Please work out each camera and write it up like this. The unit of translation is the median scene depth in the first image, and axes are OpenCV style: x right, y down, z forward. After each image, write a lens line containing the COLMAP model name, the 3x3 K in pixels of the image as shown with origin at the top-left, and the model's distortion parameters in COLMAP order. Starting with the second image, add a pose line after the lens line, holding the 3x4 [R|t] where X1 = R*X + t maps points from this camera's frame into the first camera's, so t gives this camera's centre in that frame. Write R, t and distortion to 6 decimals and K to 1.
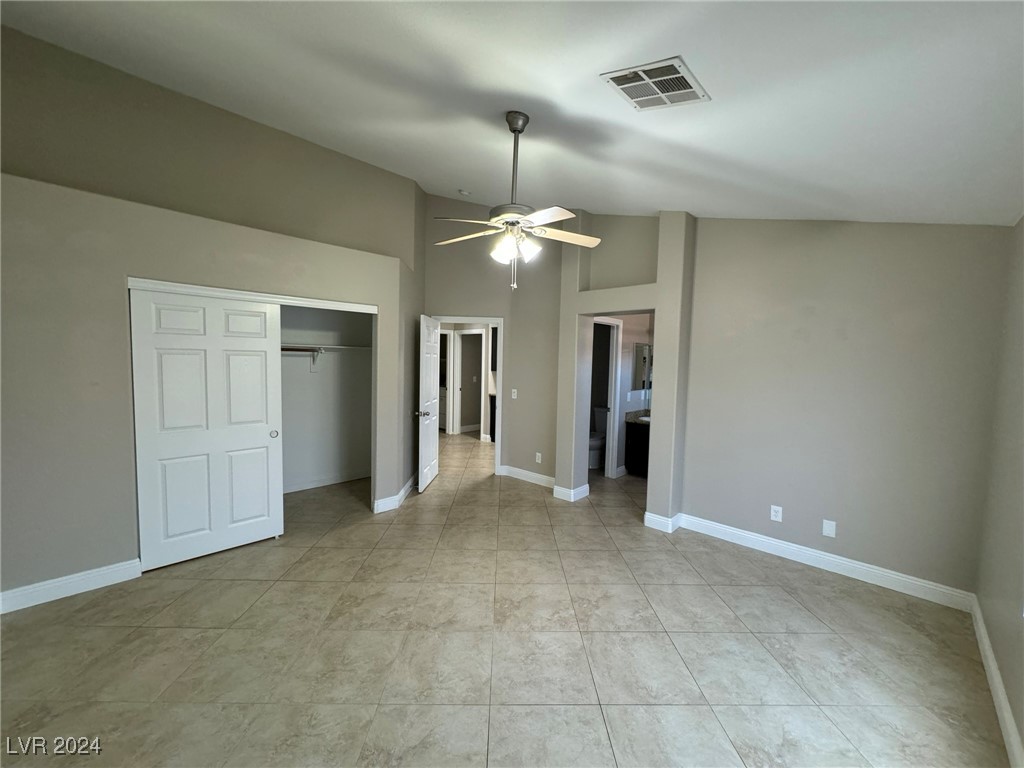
lens RADIAL K [[410.7, 0, 509.8], [0, 410.7, 387.2], [0, 0, 1]] dist [-0.000142, 0.000251]
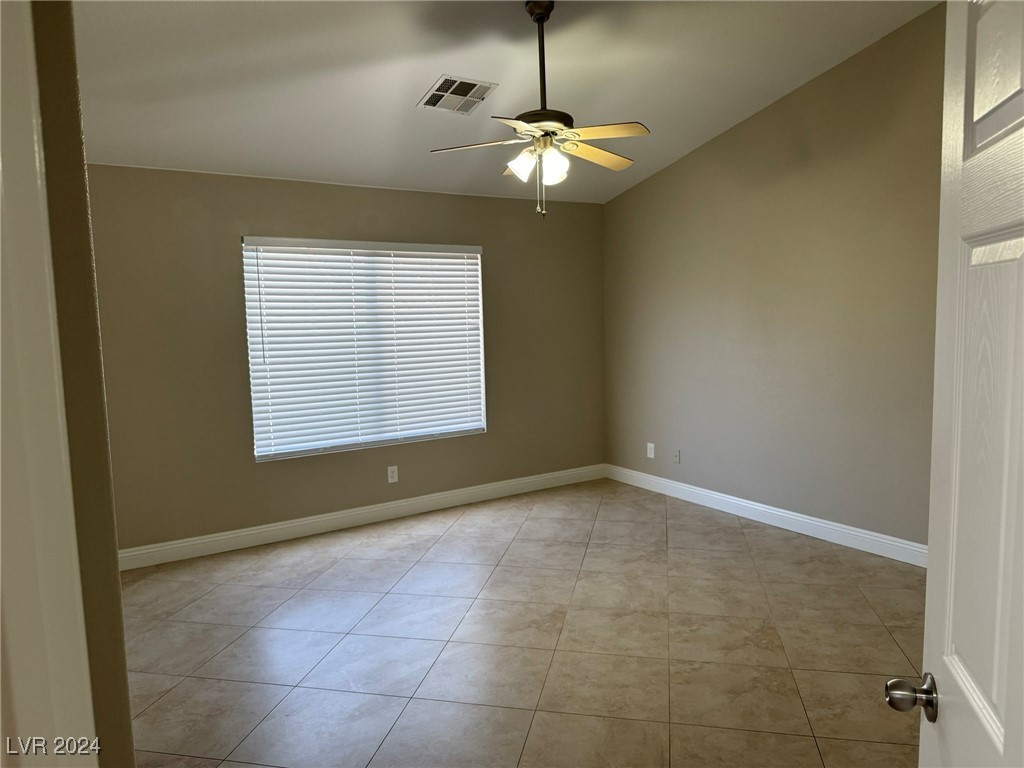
lens RADIAL K [[712.3, 0, 512.2], [0, 712.3, 385.5], [0, 0, 1]] dist [0.046269, -0.054243]
pose [[-0.976741, -0.022144, 0.213278, -0.232839], [0.015940, 0.984403, 0.175207, -0.153389], [-0.213831, 0.174531, -0.961153, 2.352474]]
